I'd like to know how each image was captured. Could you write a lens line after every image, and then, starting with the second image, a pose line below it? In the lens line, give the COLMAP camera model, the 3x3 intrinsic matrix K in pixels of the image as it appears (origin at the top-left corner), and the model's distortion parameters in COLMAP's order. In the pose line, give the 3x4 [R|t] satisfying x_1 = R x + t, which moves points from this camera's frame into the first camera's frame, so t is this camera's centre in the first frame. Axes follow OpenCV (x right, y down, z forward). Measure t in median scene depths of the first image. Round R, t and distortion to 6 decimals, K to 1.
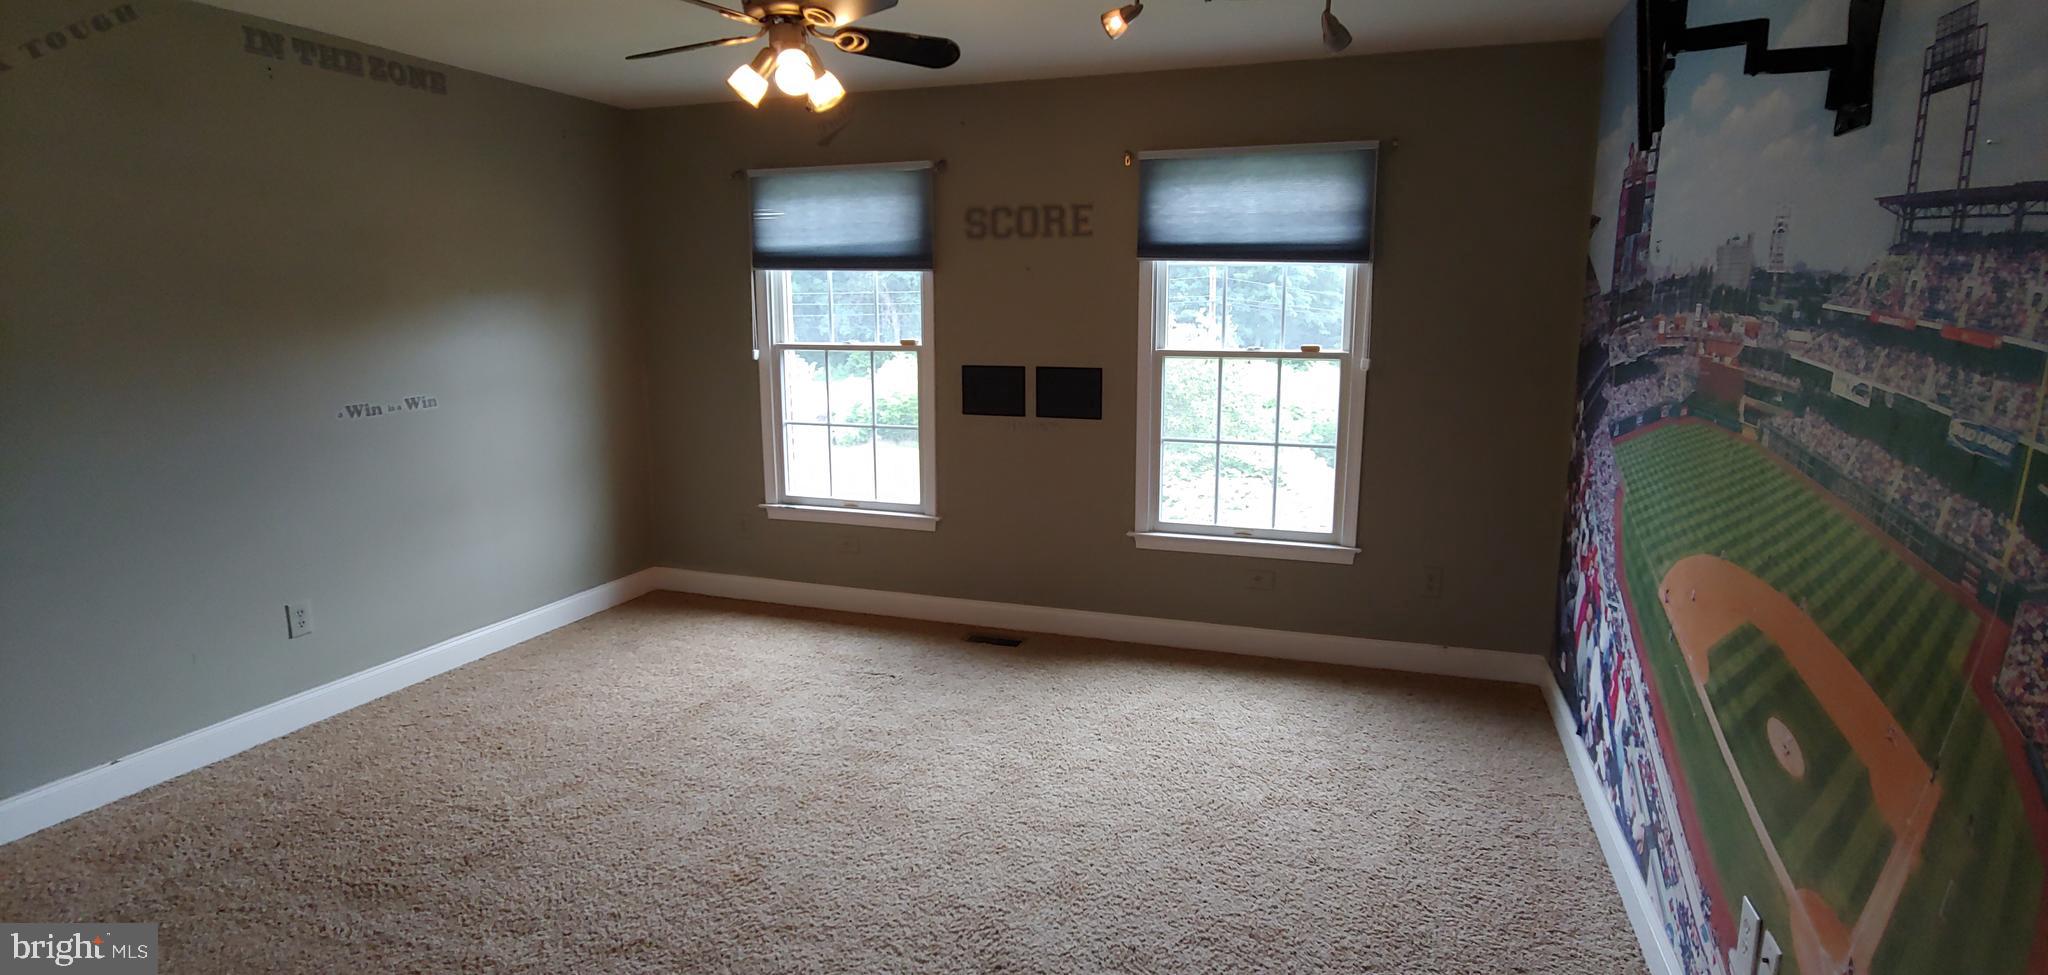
lens RADIAL K [[1037.3, 0, 1024.0], [0, 1037.3, 487.5], [0, 0, 1]] dist [-0.000076, 0.000796]
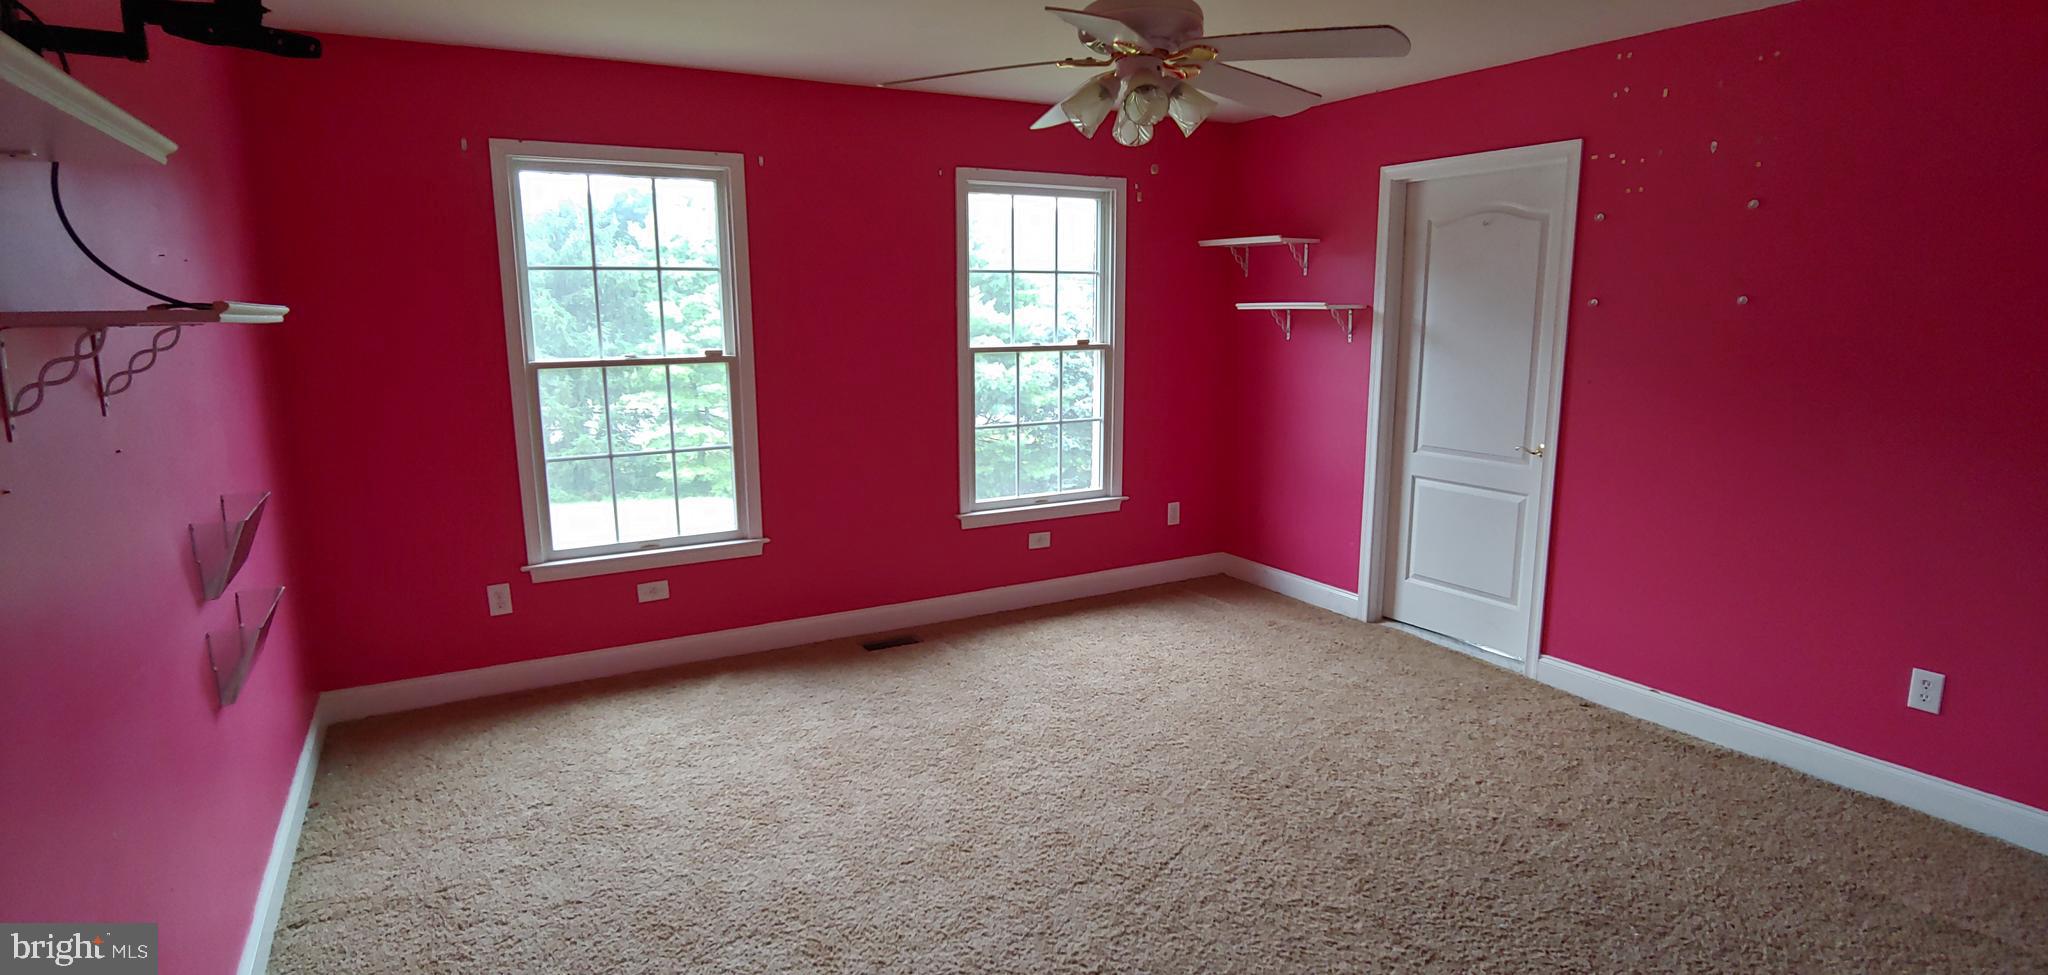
lens RADIAL K [[1037.3, 0, 1024.0], [0, 1037.3, 487.5], [0, 0, 1]] dist [-0.000076, 0.000796]
pose [[0.668383, -0.137786, 0.730944, -0.602813], [0.141143, 0.988333, 0.057242, -0.037404], [-0.730304, 0.064908, 0.680032, 0.194523]]
